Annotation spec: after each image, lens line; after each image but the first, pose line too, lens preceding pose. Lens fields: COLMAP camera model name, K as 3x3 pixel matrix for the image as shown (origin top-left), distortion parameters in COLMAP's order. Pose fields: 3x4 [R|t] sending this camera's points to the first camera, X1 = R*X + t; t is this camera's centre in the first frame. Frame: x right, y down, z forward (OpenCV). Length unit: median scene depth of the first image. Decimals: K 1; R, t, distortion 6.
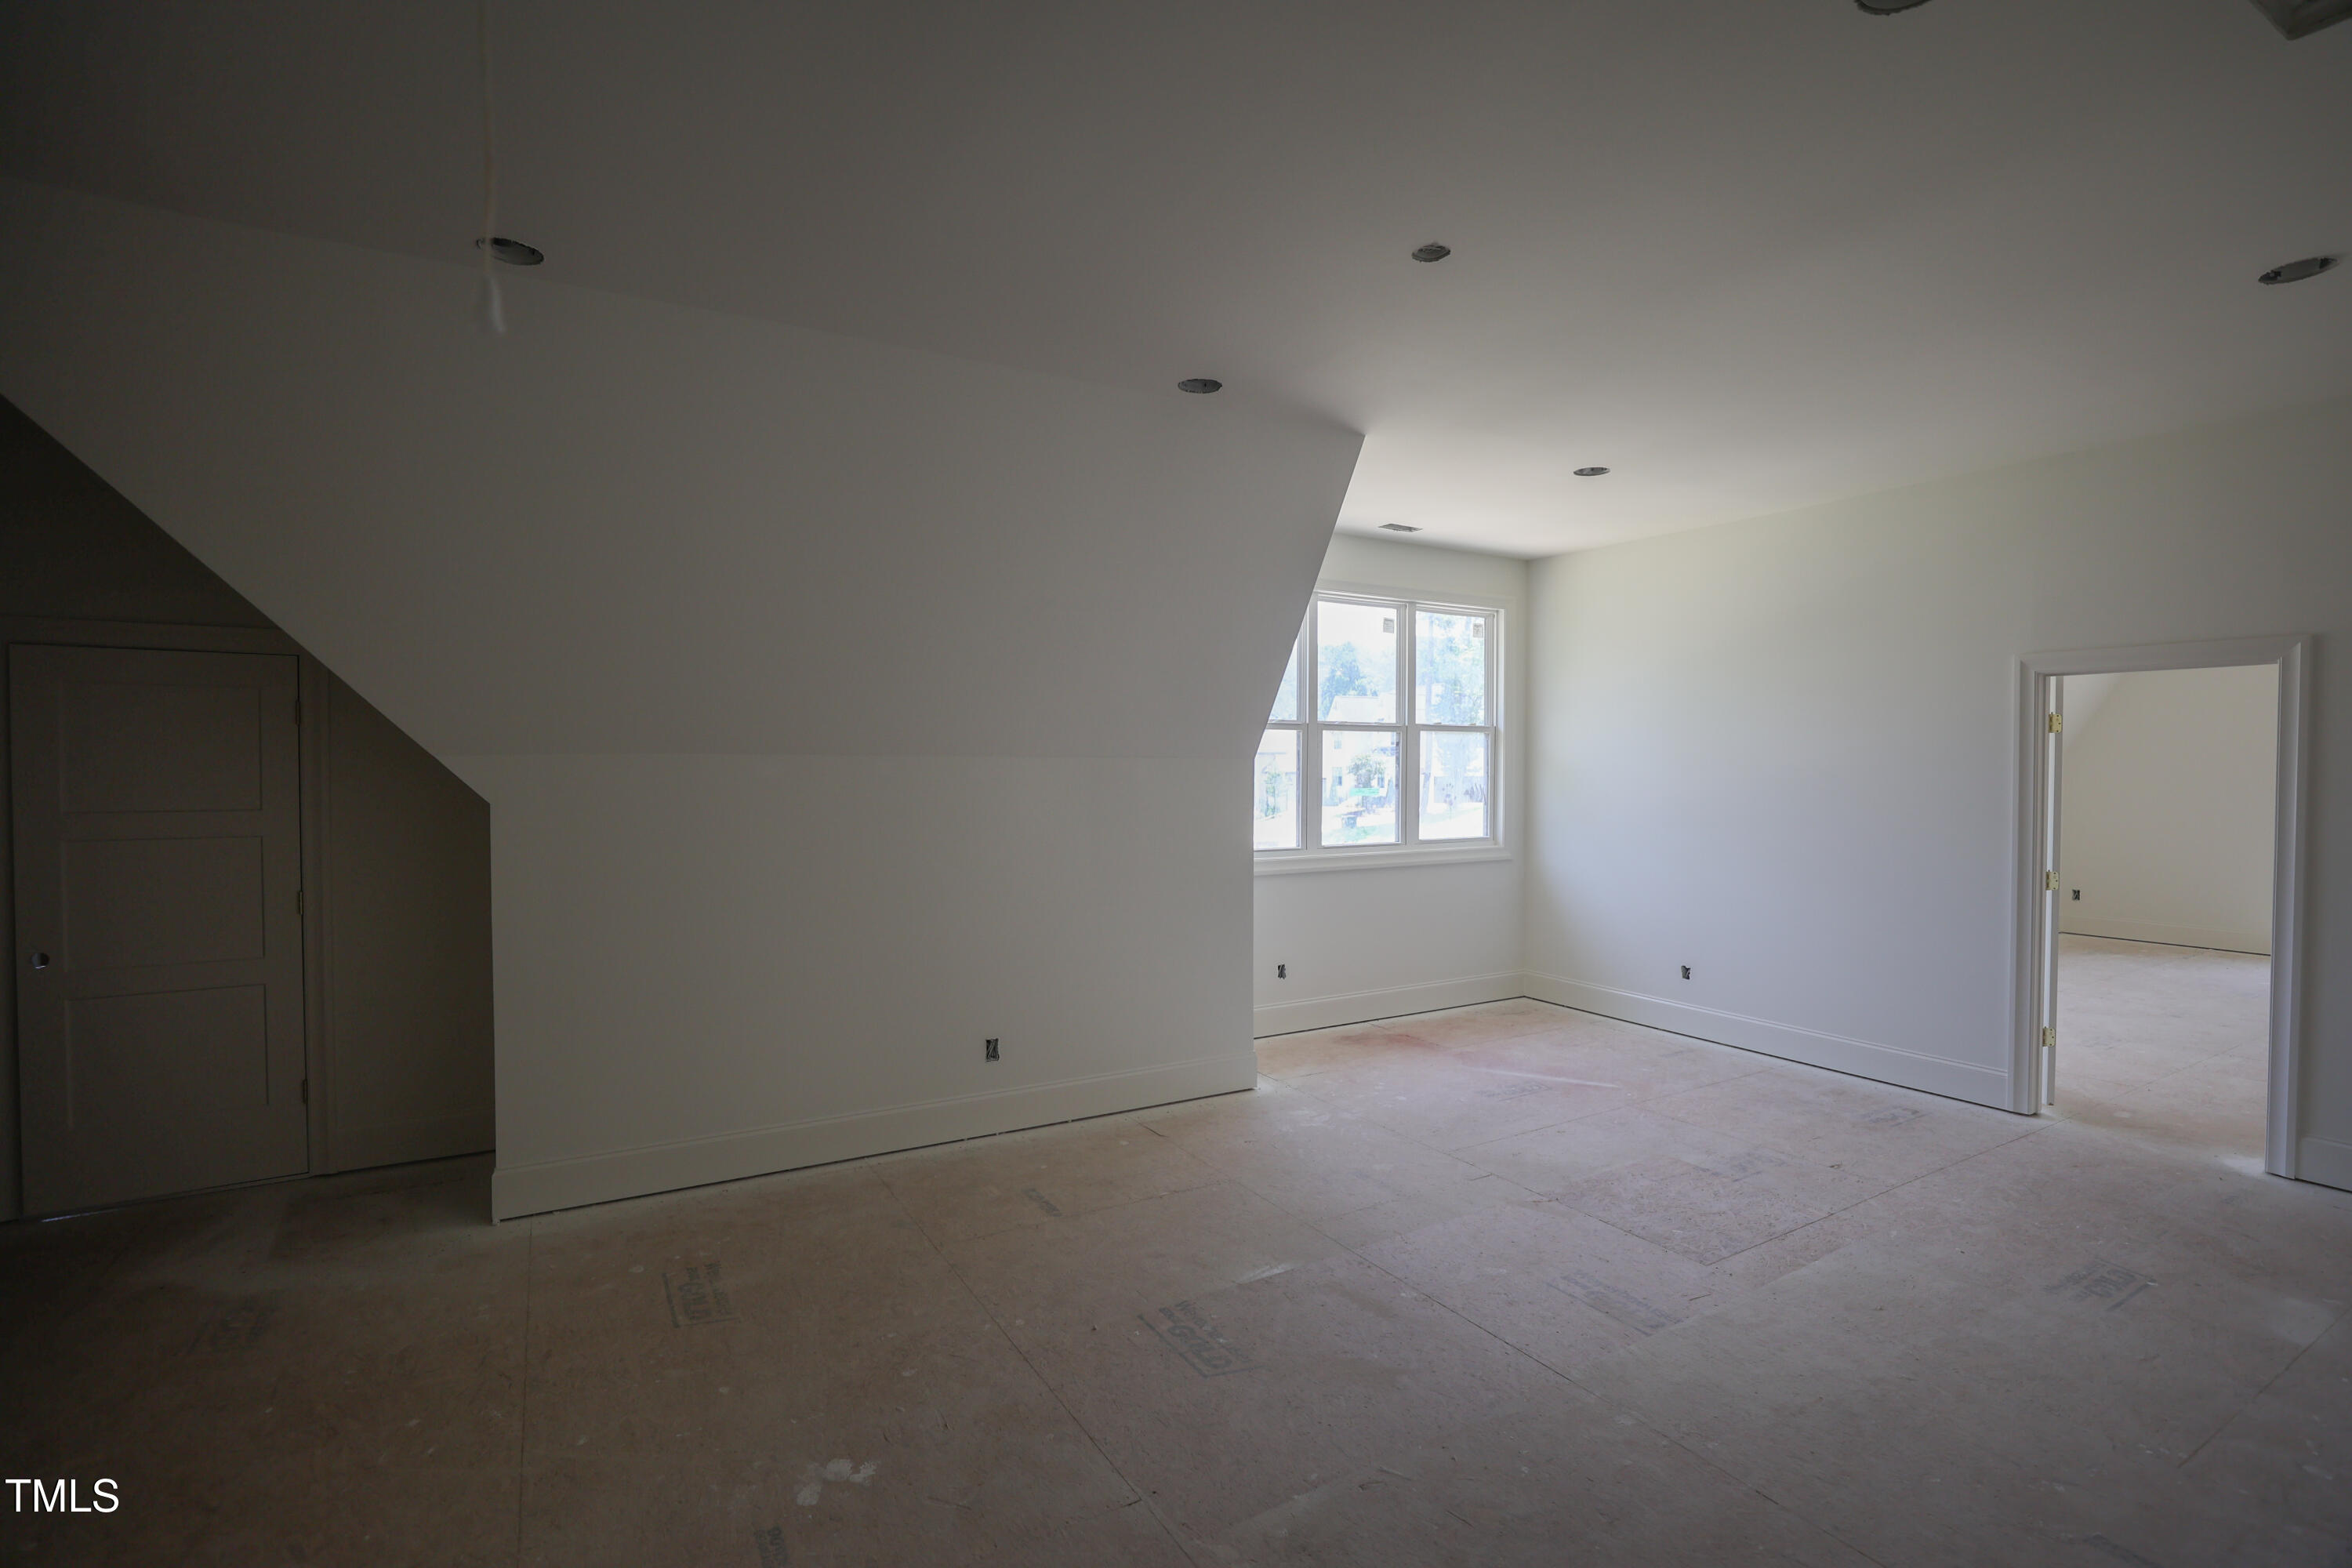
lens RADIAL K [[1074.5, 0, 1176.0], [0, 1074.5, 784.0], [0, 0, 1]] dist [-0.041502, 0.012330]
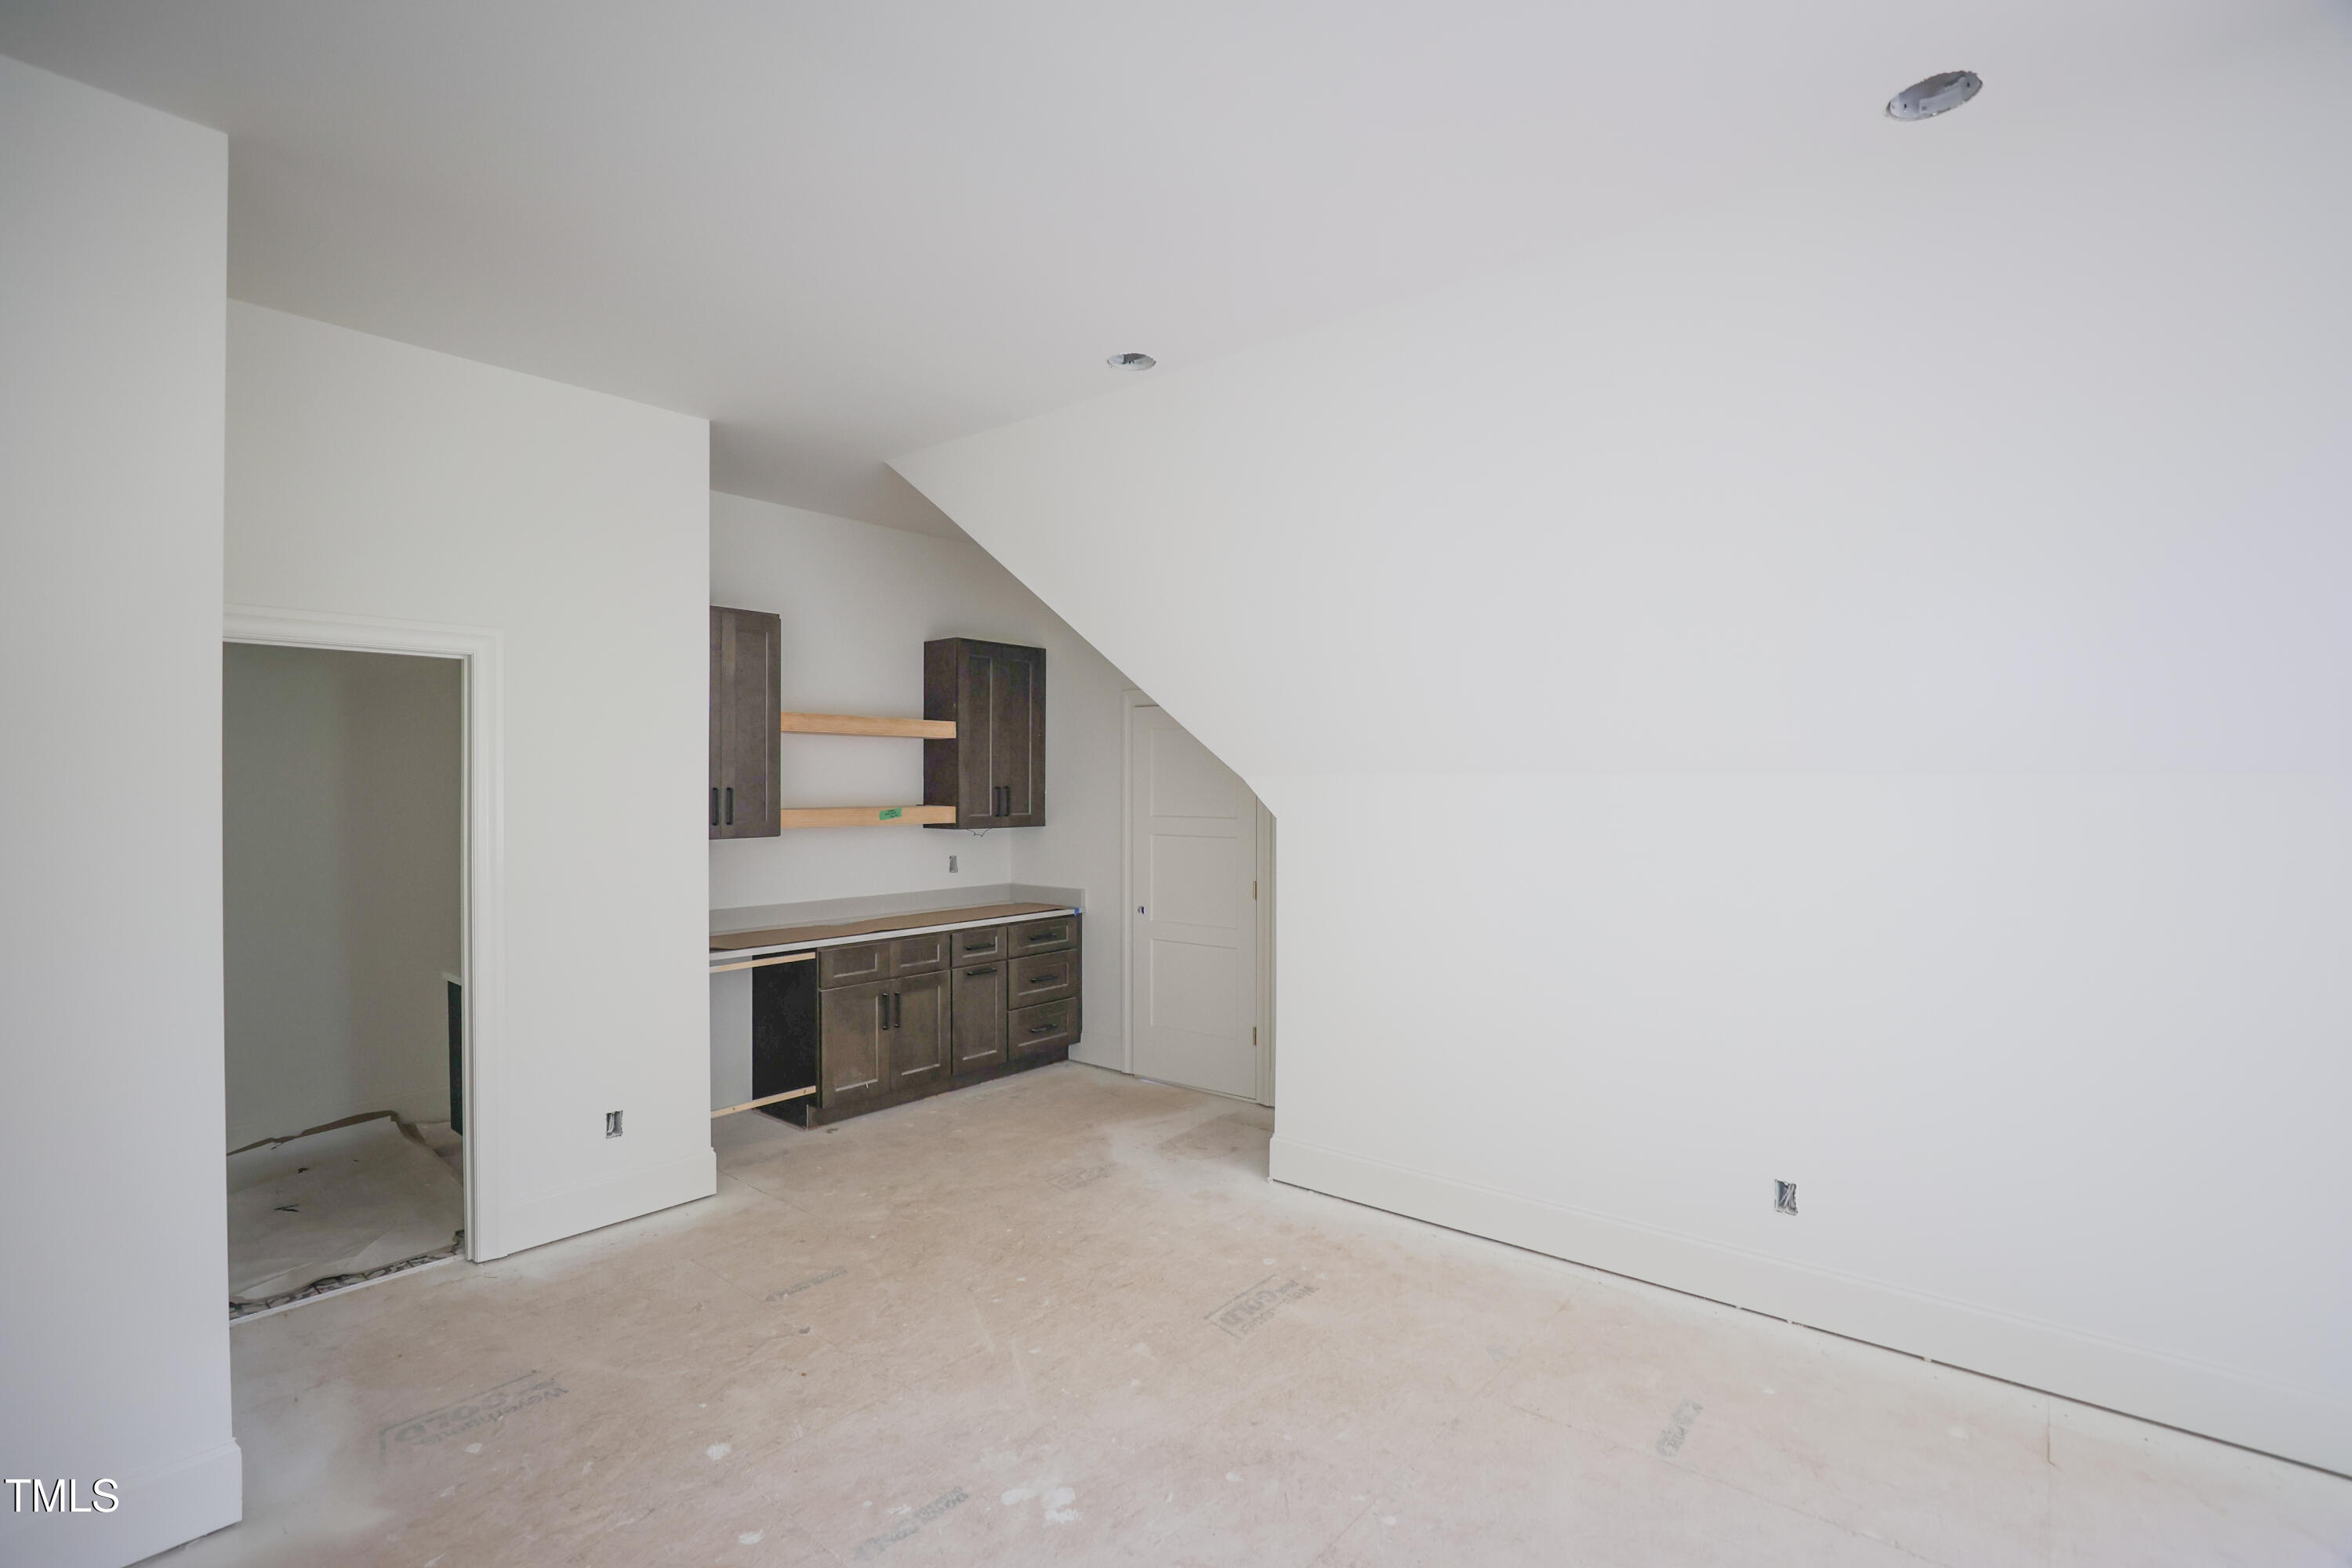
lens RADIAL K [[1074.5, 0, 1176.0], [0, 1074.5, 784.0], [0, 0, 1]] dist [-0.041502, 0.012330]
pose [[0.344157, -0.000590, -0.938912, 0.458059], [-0.018983, 0.999791, -0.007587, -0.009469], [0.938720, 0.020435, 0.344074, 0.529503]]
